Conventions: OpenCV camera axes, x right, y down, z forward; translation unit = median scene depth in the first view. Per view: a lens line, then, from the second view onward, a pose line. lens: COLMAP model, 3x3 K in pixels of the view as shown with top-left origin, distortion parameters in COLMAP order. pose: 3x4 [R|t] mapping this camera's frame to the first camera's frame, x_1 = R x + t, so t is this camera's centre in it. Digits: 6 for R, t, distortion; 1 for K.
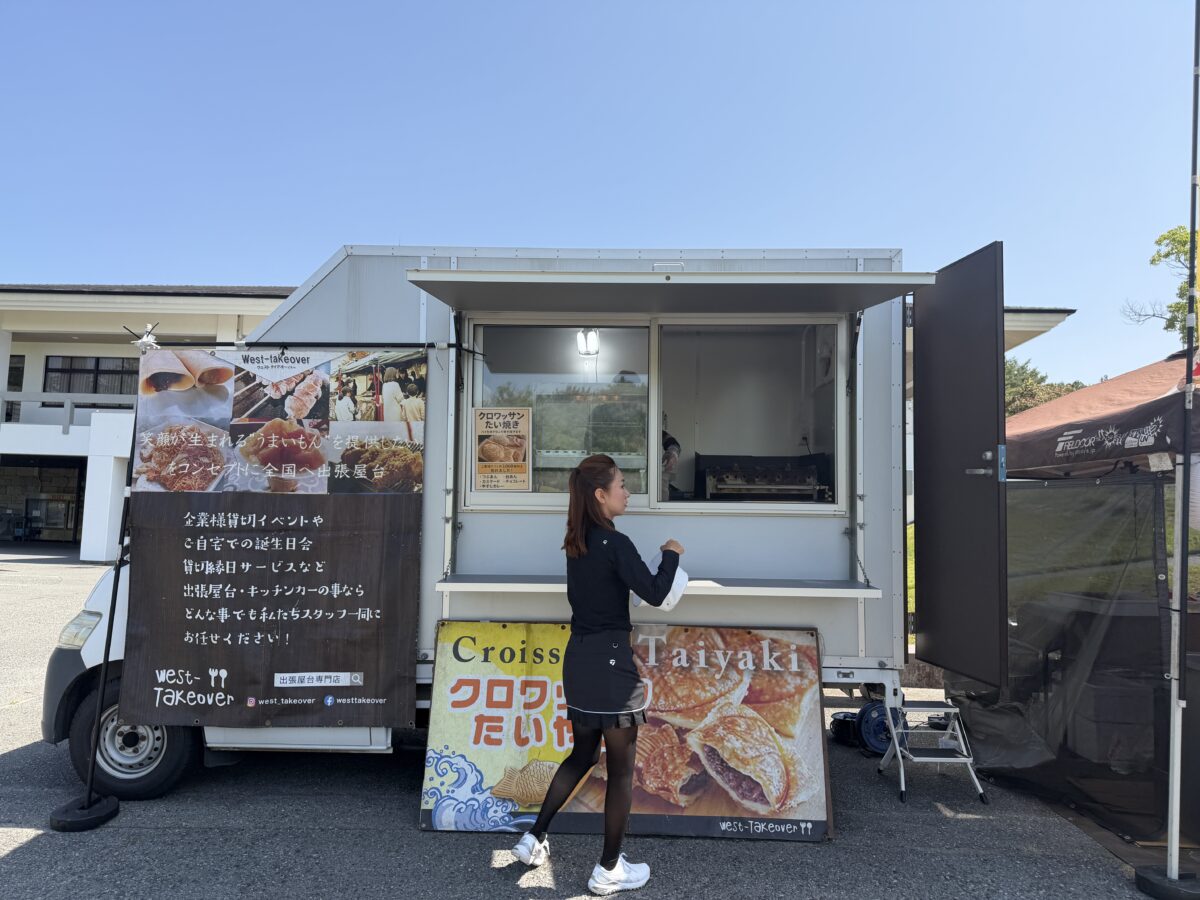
lens RADIAL K [[839.6, 0, 600.8], [0, 839.6, 449.6], [0, 0, 1]] dist [0.013856, -0.000559]
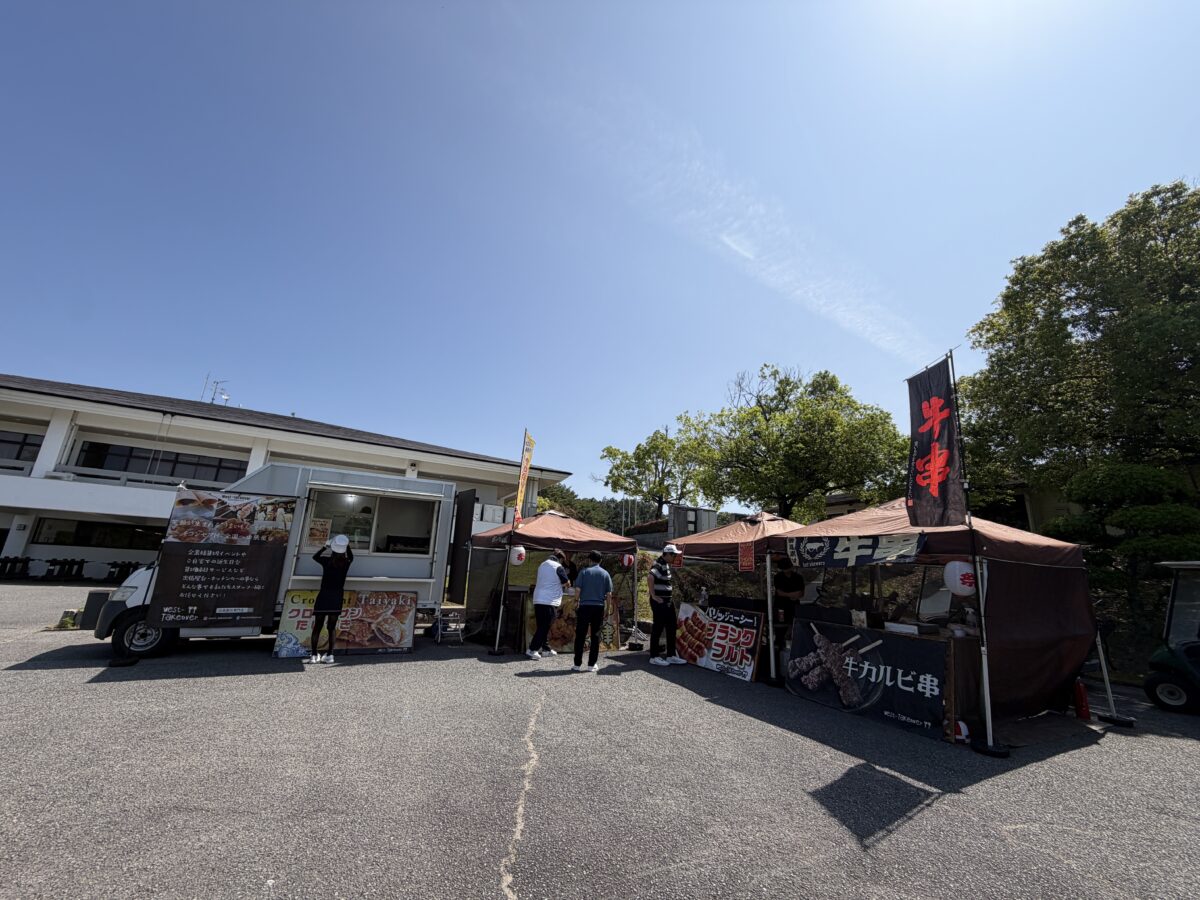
lens RADIAL K [[479.1, 0, 598.4], [0, 479.1, 448.6], [0, 0, 1]] dist [-0.002061, -0.000031]
pose [[0.869879, 0.139882, 0.473016, -0.103418], [-0.067622, 0.983712, -0.166549, -0.083700], [-0.488608, 0.112891, 0.865169, -1.087194]]
